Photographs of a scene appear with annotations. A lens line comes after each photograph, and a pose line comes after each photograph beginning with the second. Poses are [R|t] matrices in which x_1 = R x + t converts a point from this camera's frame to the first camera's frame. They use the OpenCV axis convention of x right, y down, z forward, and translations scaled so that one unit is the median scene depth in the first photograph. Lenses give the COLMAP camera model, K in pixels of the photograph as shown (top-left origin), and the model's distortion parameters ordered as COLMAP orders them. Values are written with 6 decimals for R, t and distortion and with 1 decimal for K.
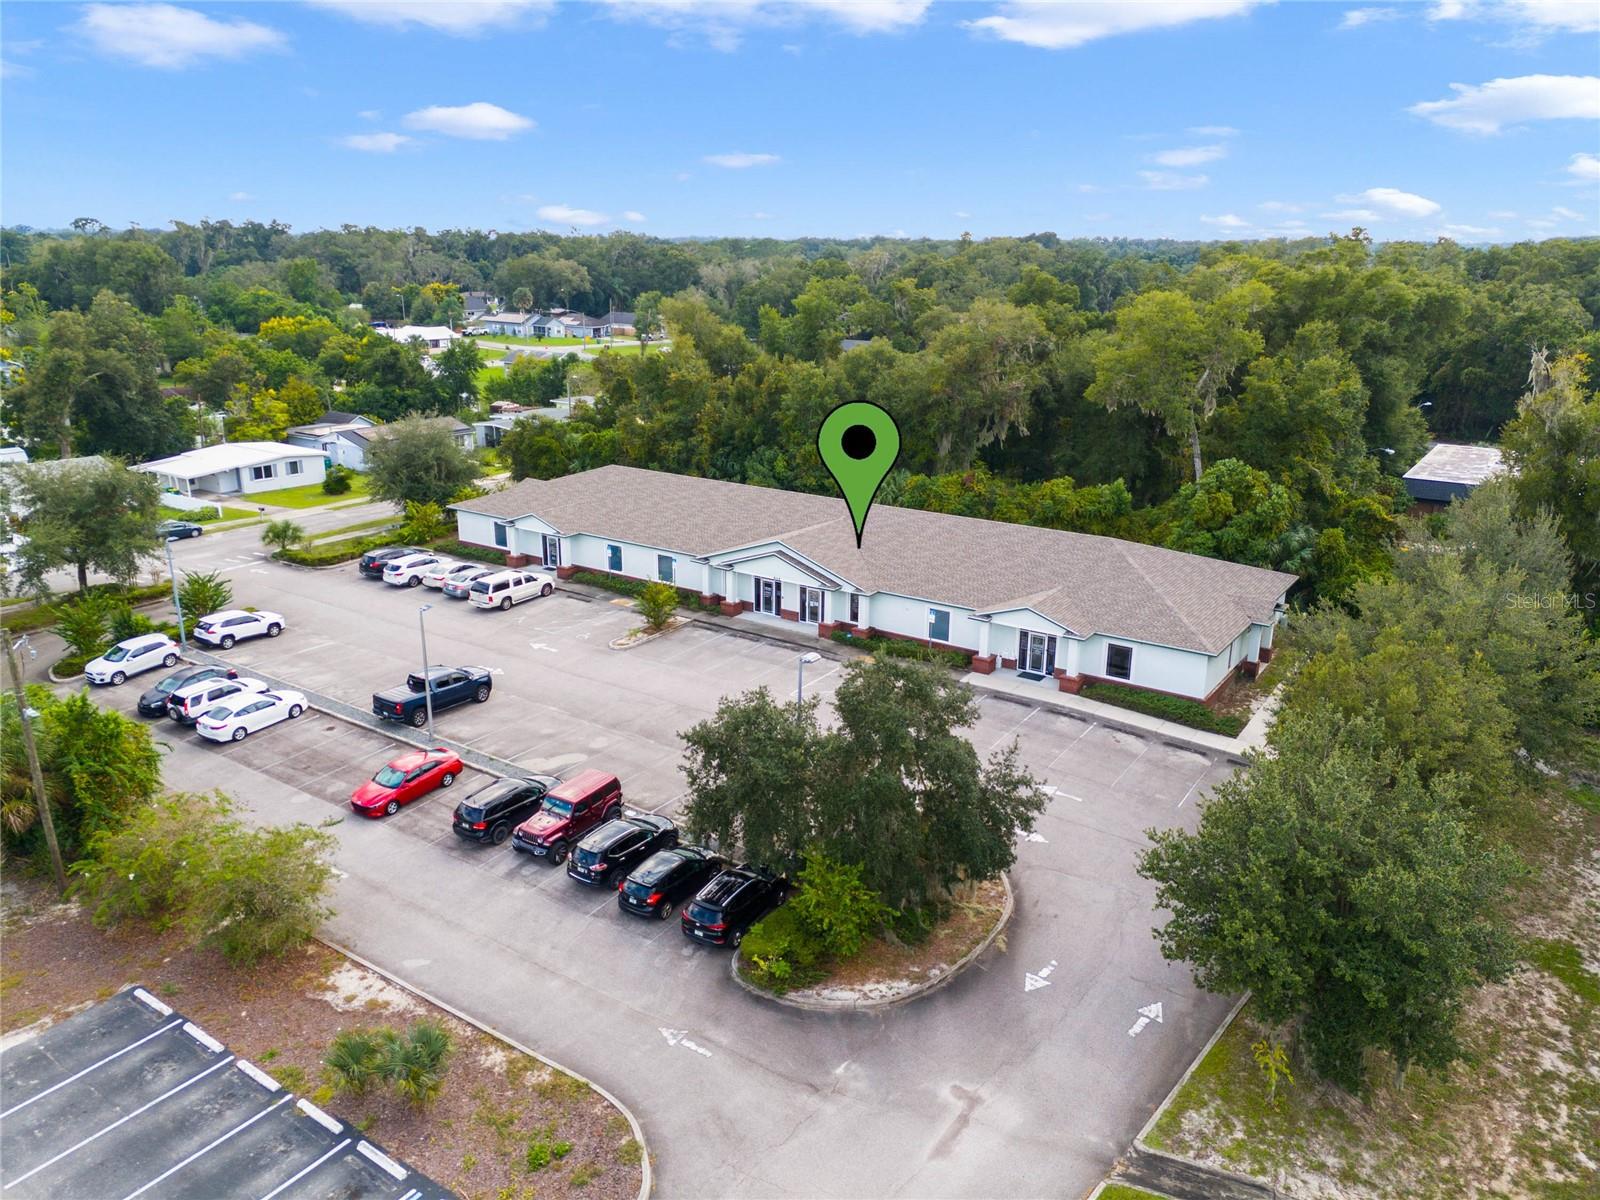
lens RADIAL K [[1173.5, 0, 800.0], [0, 1173.5, 600.0], [0, 0, 1]] dist [0.074437, -0.081364]
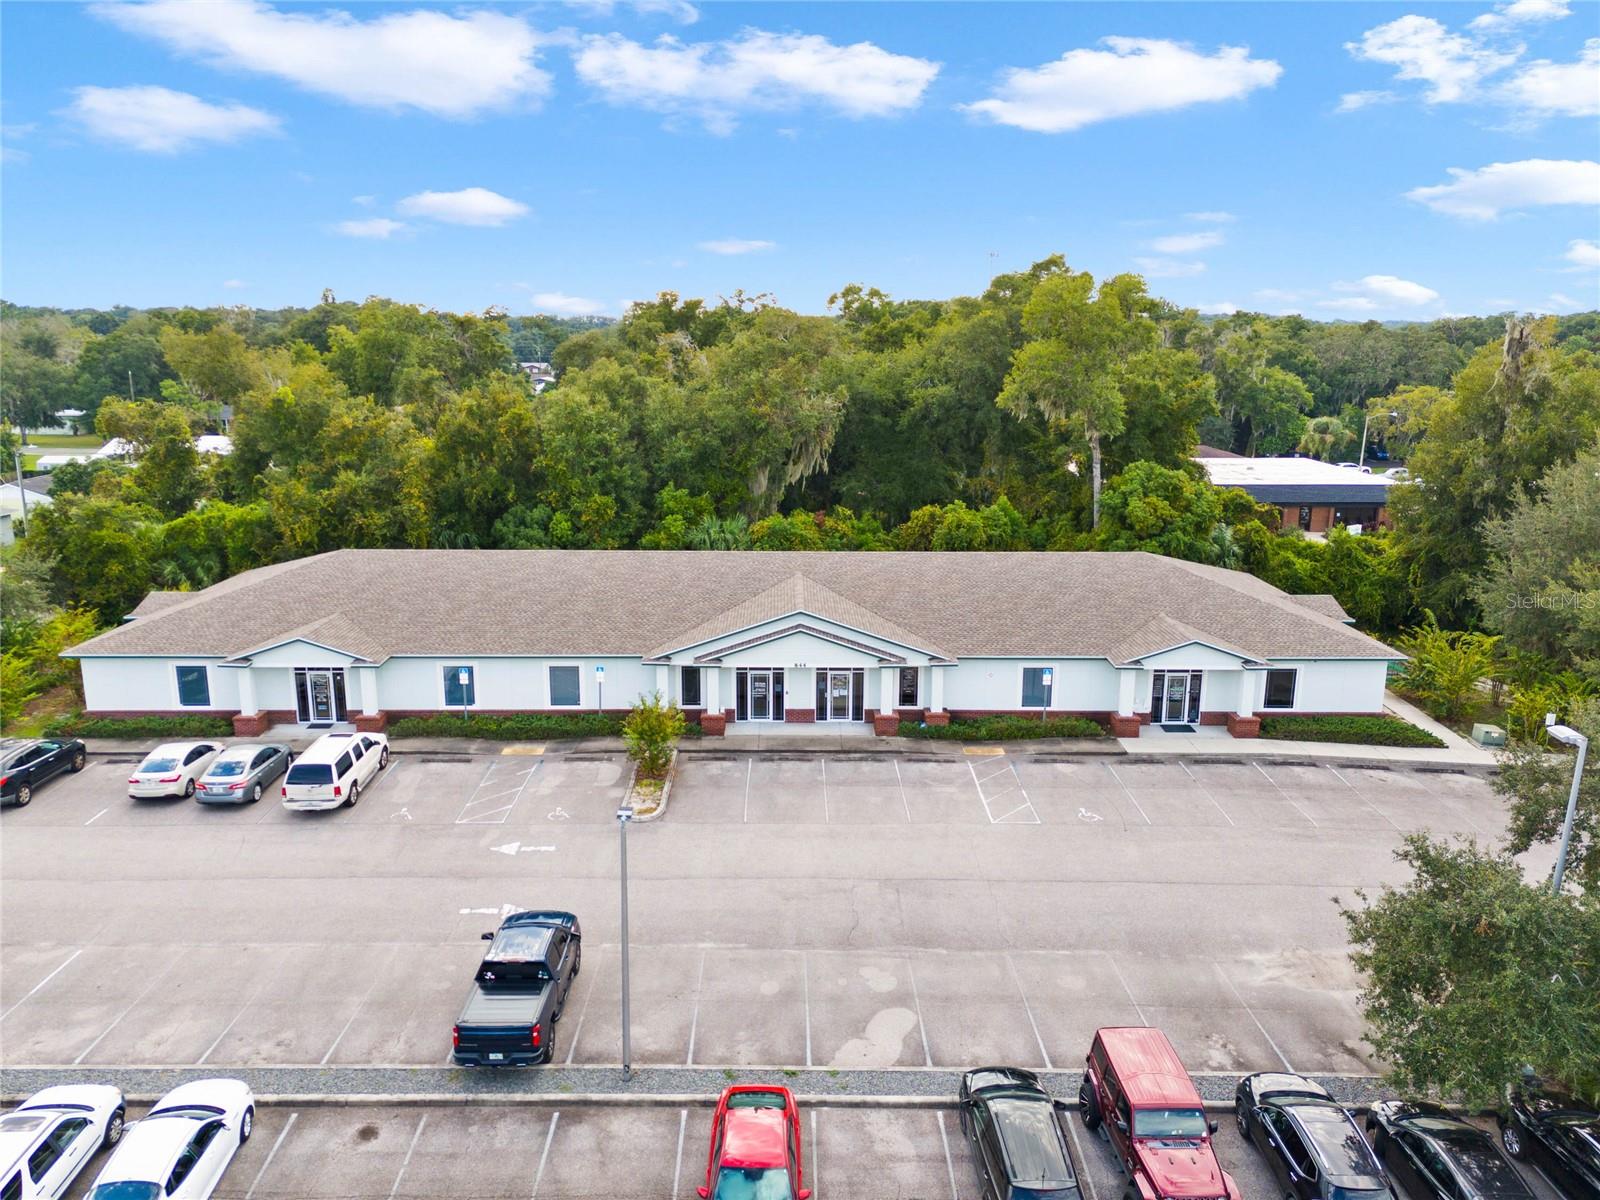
lens RADIAL K [[1173.5, 0, 800.0], [0, 1173.5, 600.0], [0, 0, 1]] dist [0.074437, -0.081364]
pose [[0.820588, -0.132726, 0.555895, -0.414332], [0.168536, 0.985604, -0.013463, -0.049129], [-0.546105, 0.104736, 0.831144, 0.436448]]
